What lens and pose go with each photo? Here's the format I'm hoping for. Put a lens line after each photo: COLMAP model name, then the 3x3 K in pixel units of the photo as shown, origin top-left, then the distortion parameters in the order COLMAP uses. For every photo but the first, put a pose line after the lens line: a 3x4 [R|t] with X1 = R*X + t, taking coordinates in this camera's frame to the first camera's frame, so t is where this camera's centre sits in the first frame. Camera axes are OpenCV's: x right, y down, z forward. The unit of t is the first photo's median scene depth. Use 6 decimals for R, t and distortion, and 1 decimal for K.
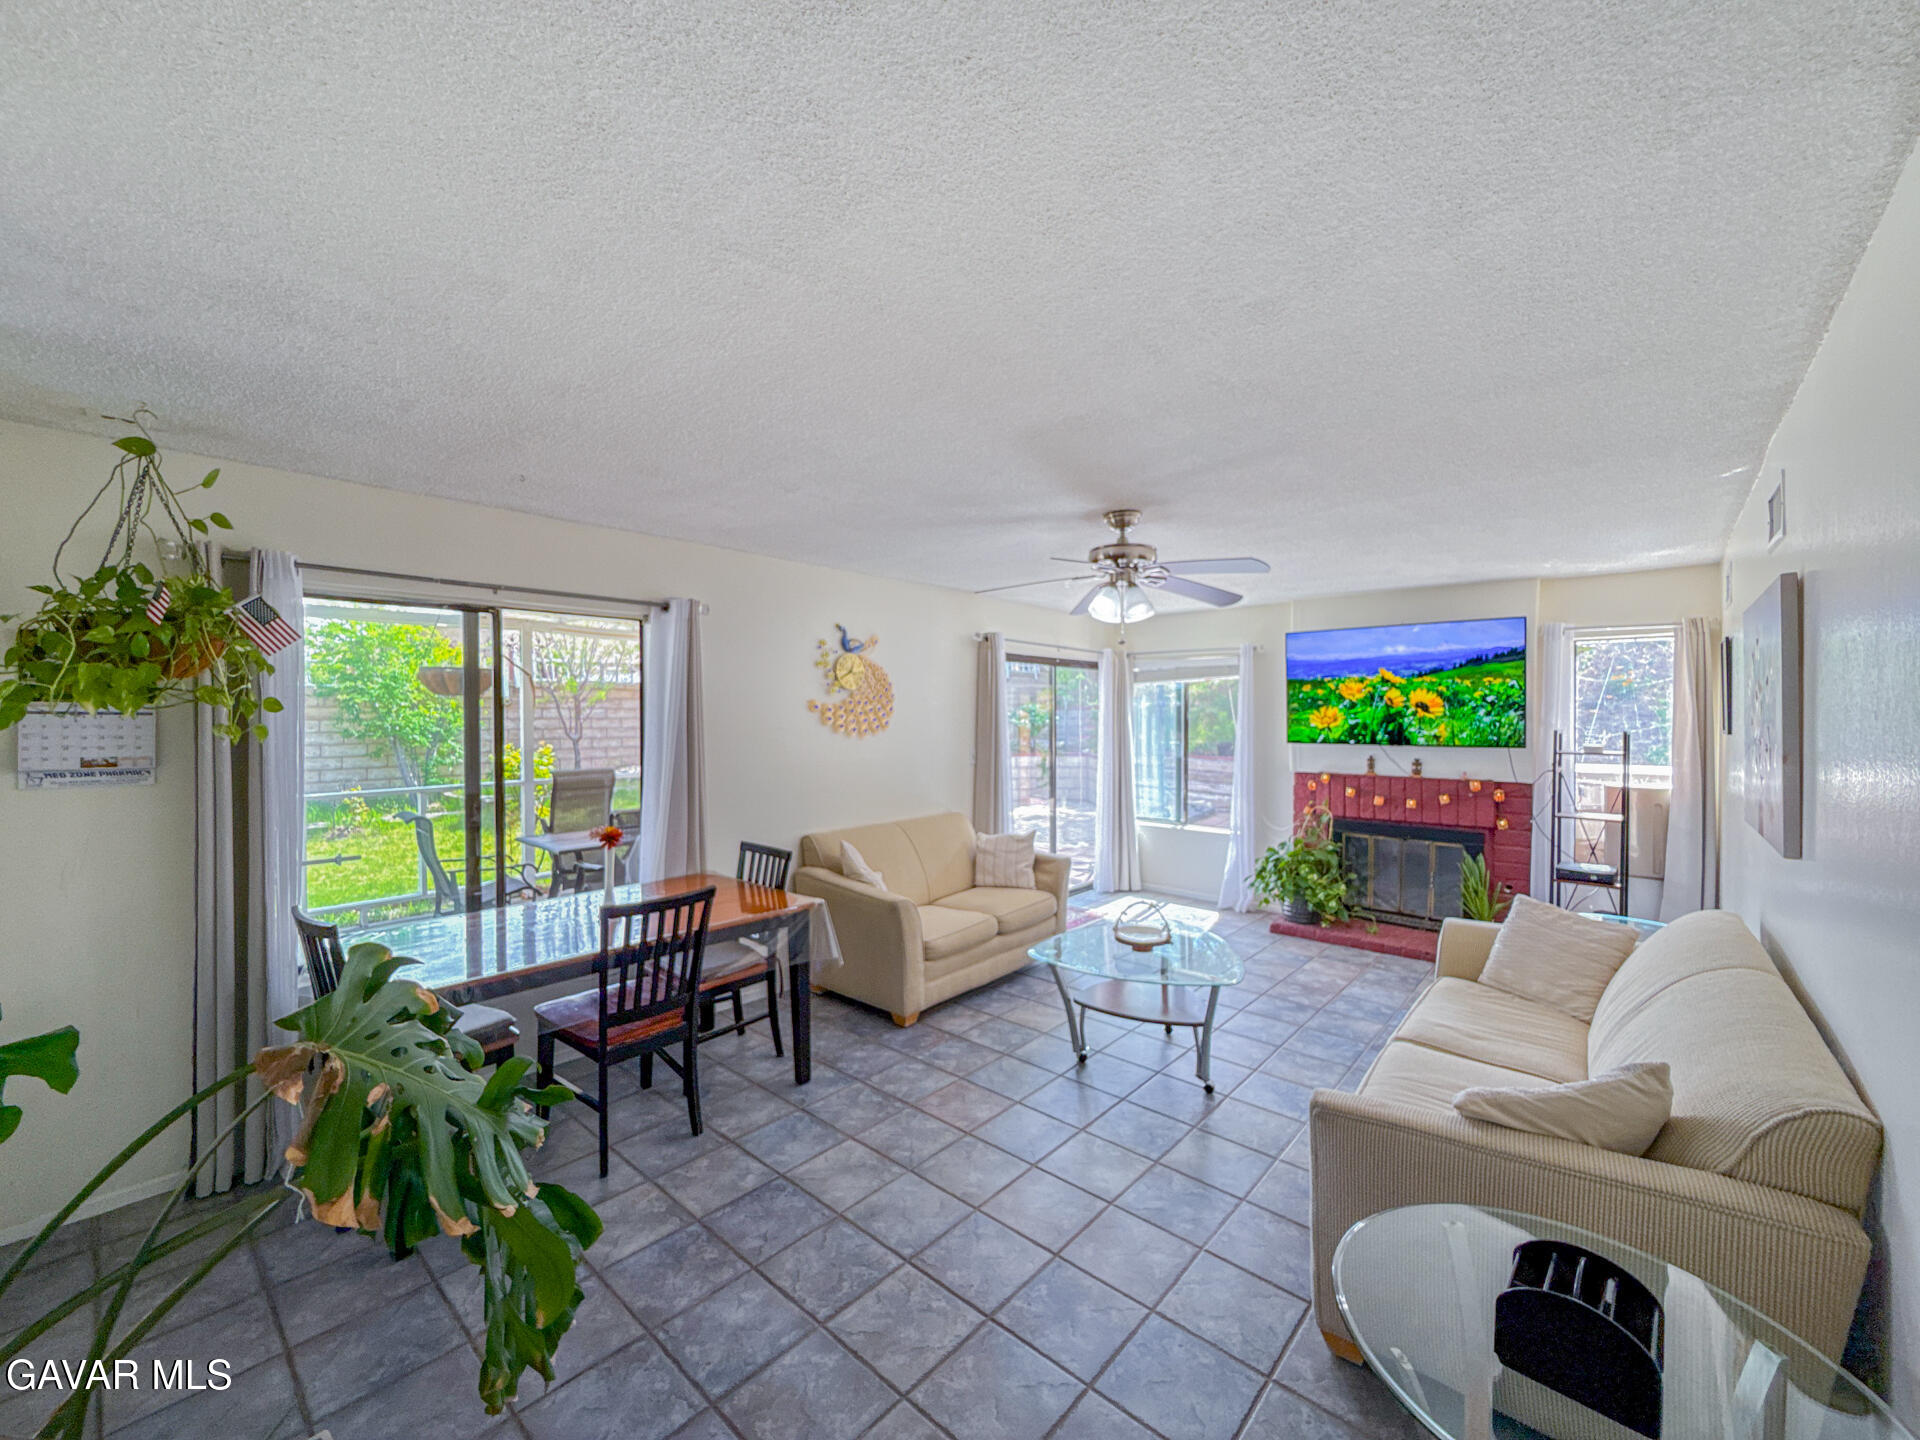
lens RADIAL K [[764.5, 0, 959.3], [0, 764.5, 722.2], [0, 0, 1]] dist [0.001352, 0.000178]
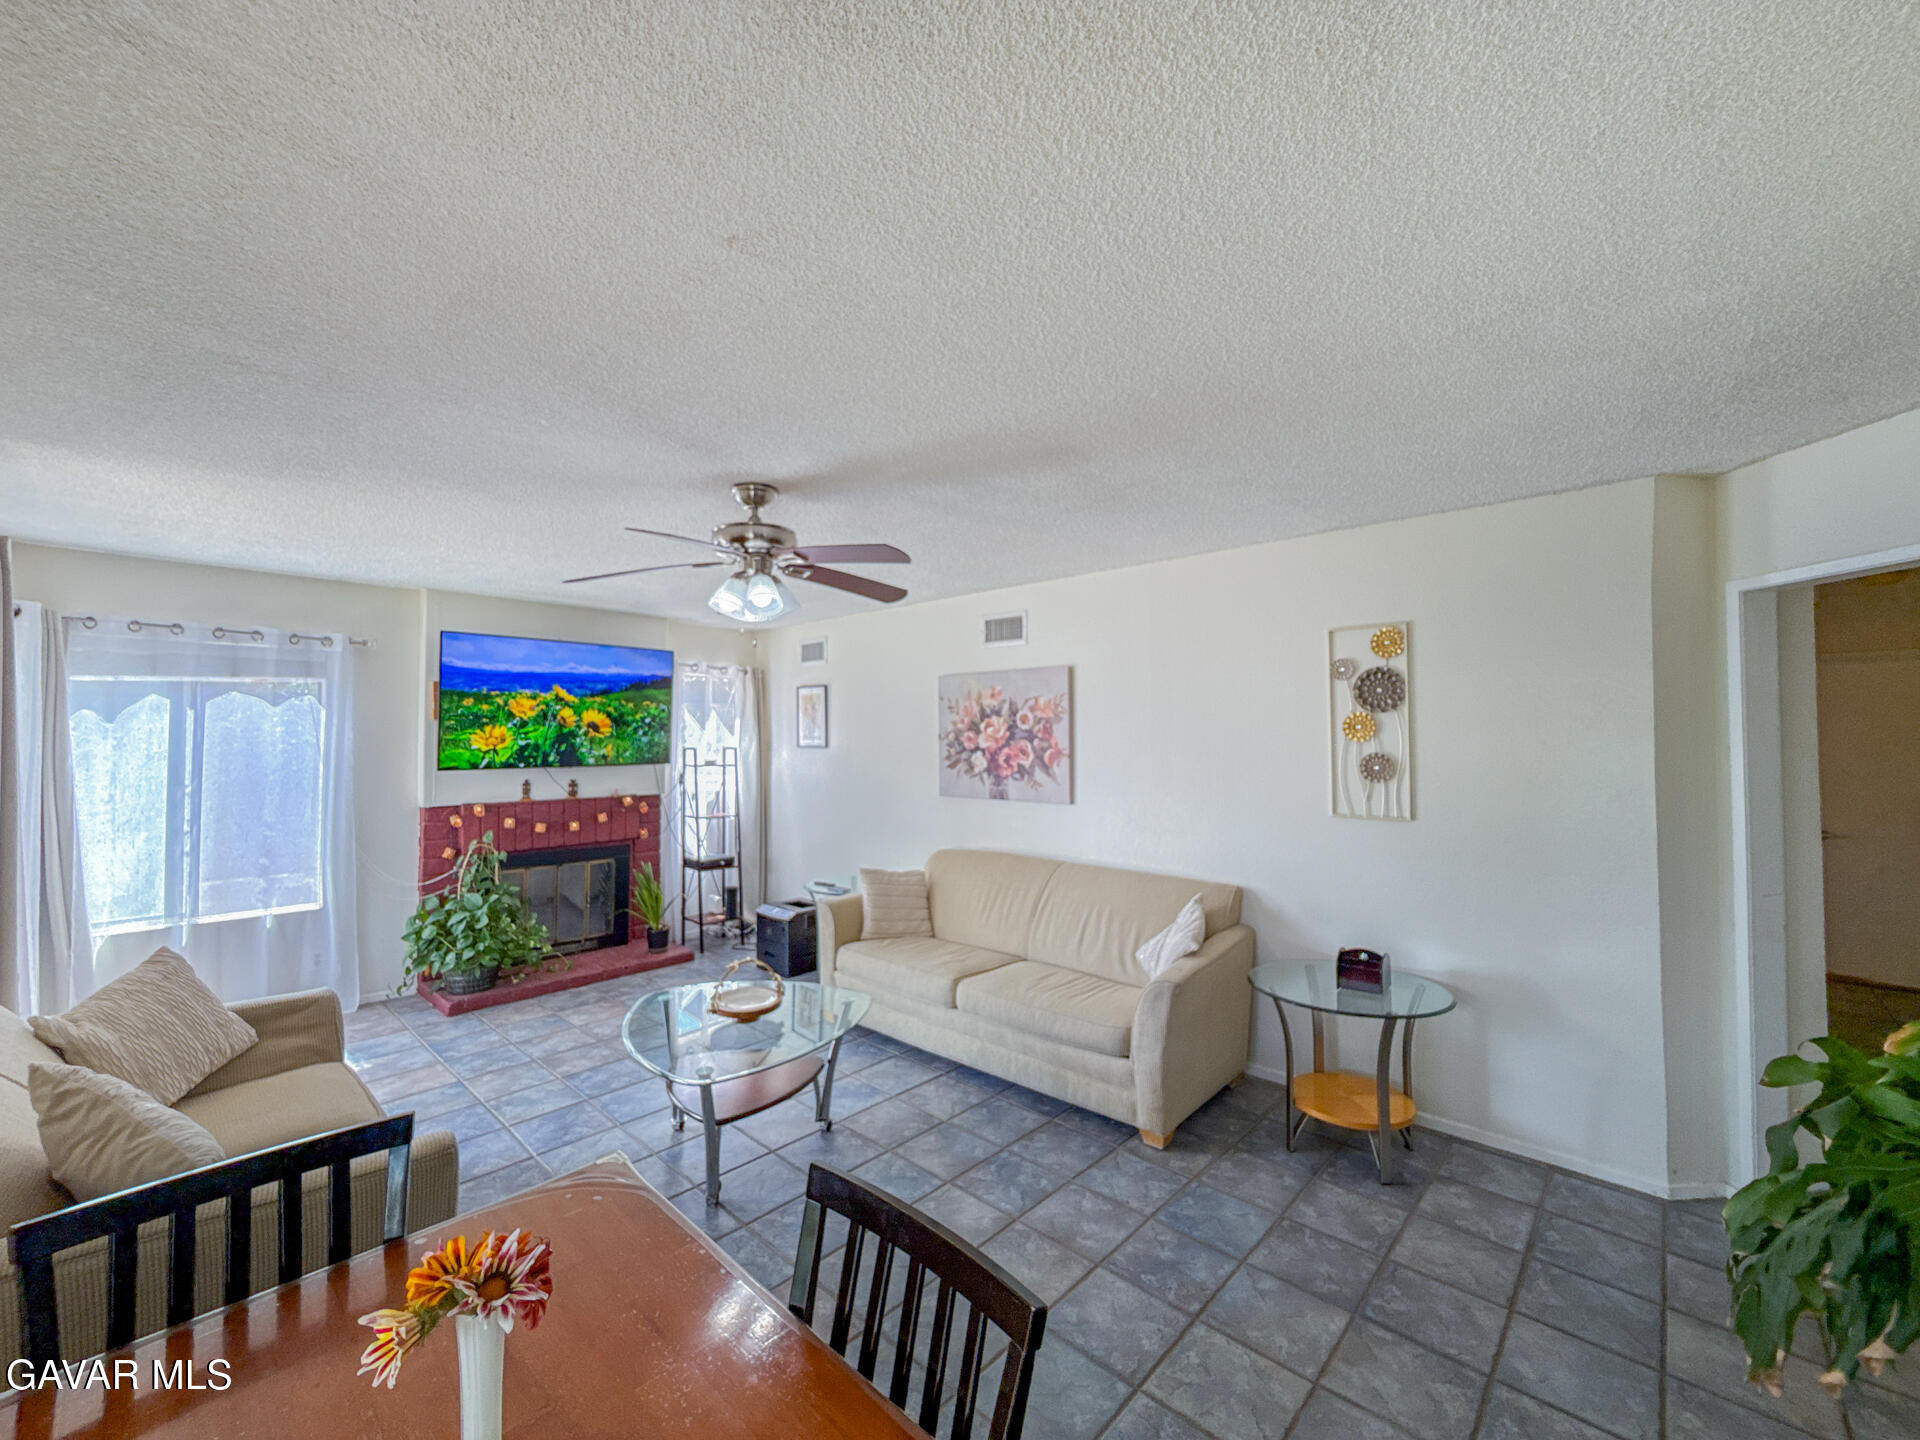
lens RADIAL K [[769.1, 0, 961.8], [0, 769.1, 719.7], [0, 0, 1]] dist [-0.000159, 0.000118]
pose [[0.014584, 0.023204, 0.999624, -0.398897], [0.009461, 0.999683, -0.023343, -0.001541], [-0.999849, 0.009798, 0.014360, 0.507944]]
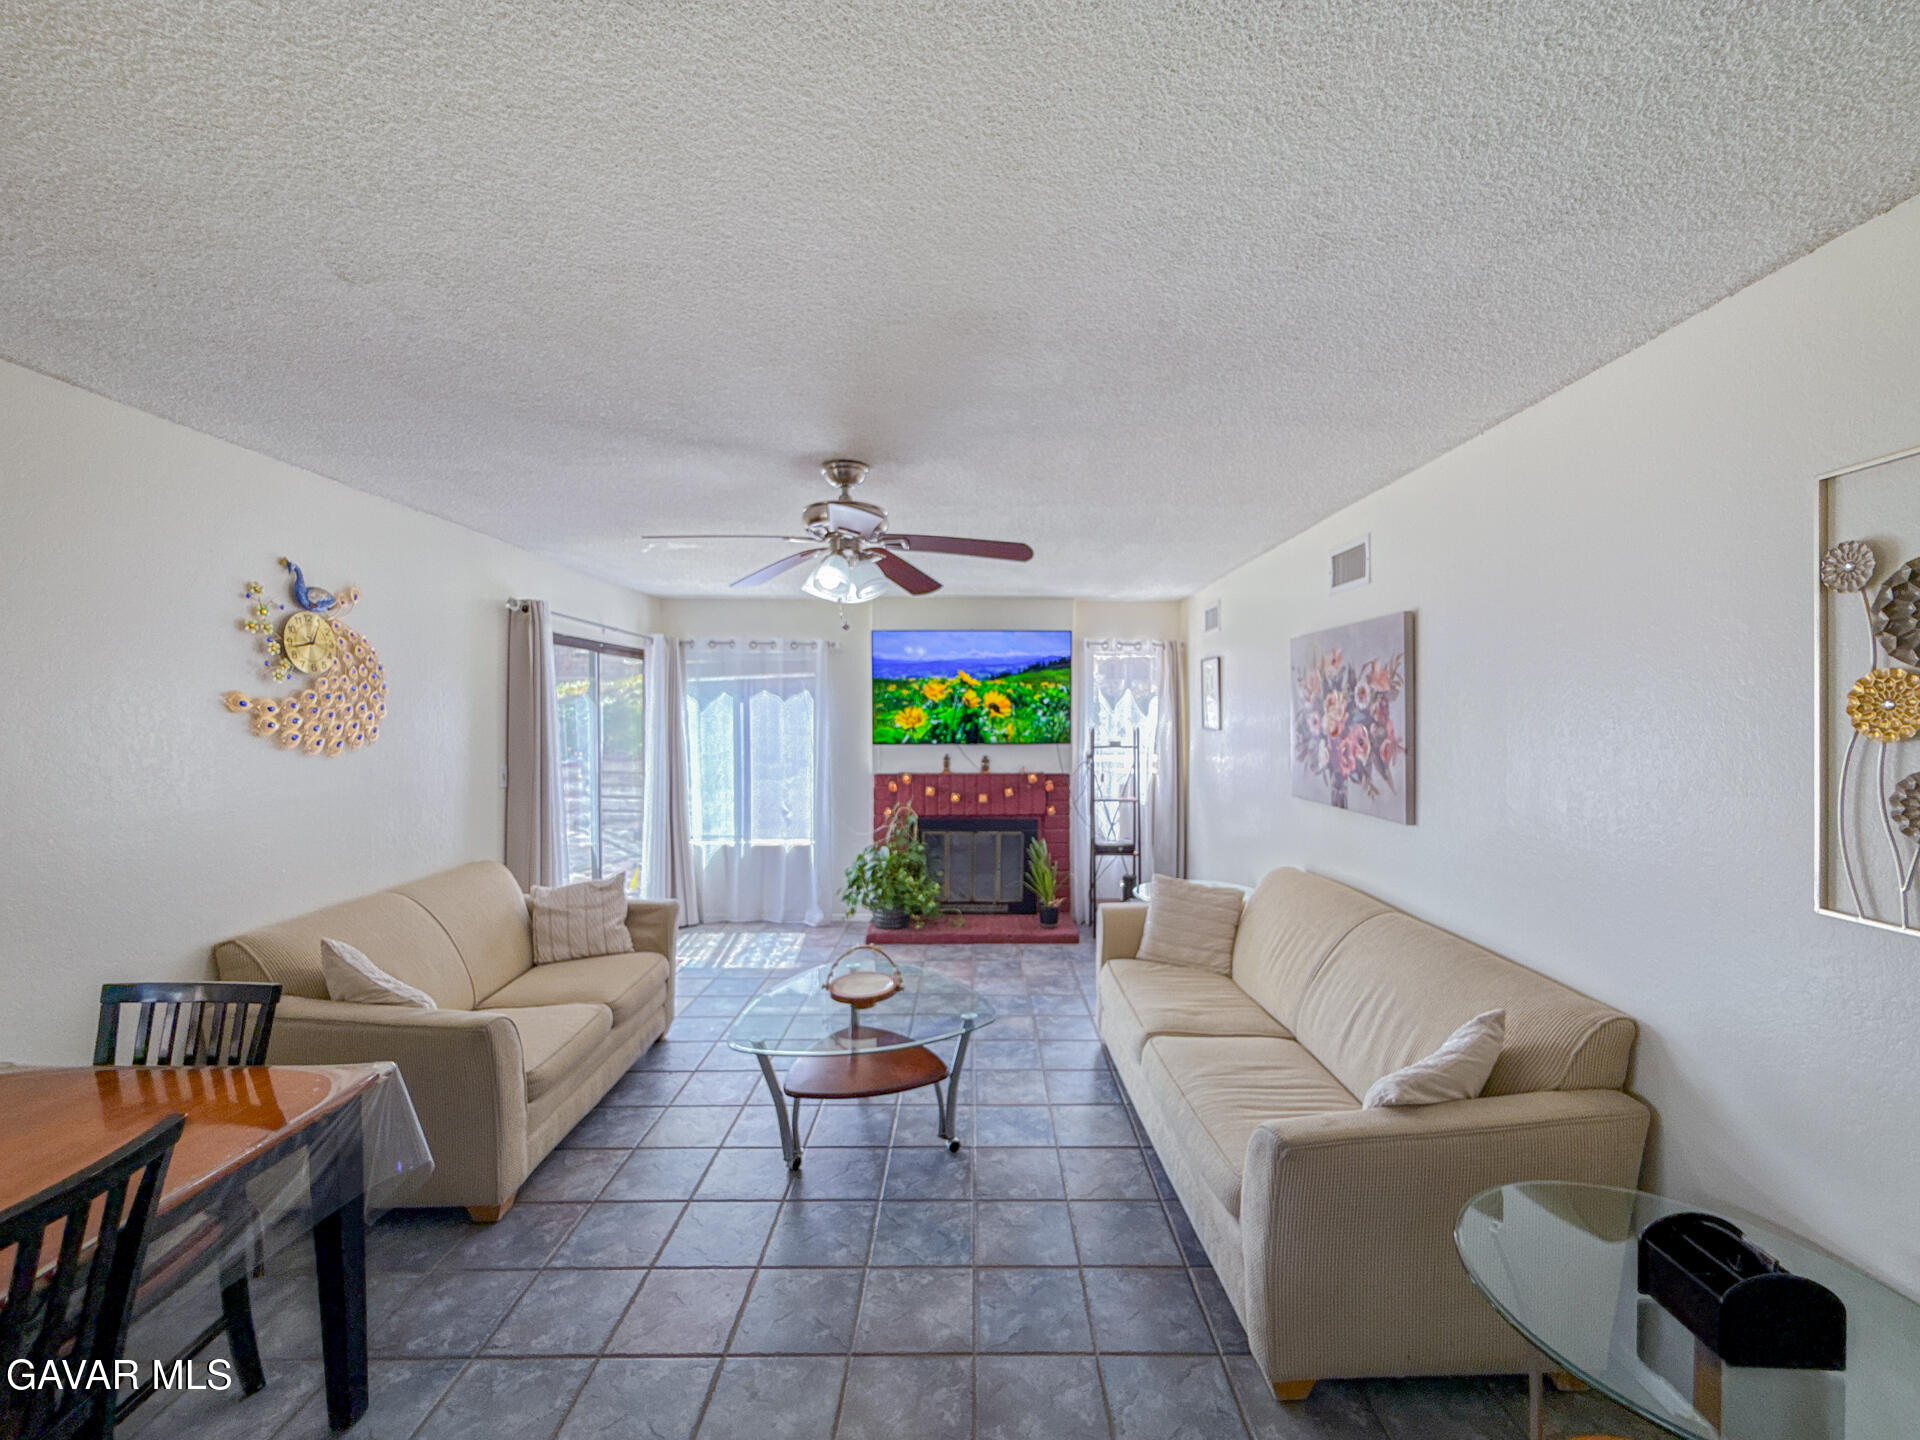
lens RADIAL K [[786.2, 0, 980.0], [0, 786.2, 723.5], [0, 0, 1]] dist [0.002058, 0.000325]
pose [[0.738778, -0.009252, 0.673886, -0.157153], [0.006867, 0.999957, 0.006201, -0.004974], [-0.673914, 0.000047, 0.738810, 0.197866]]
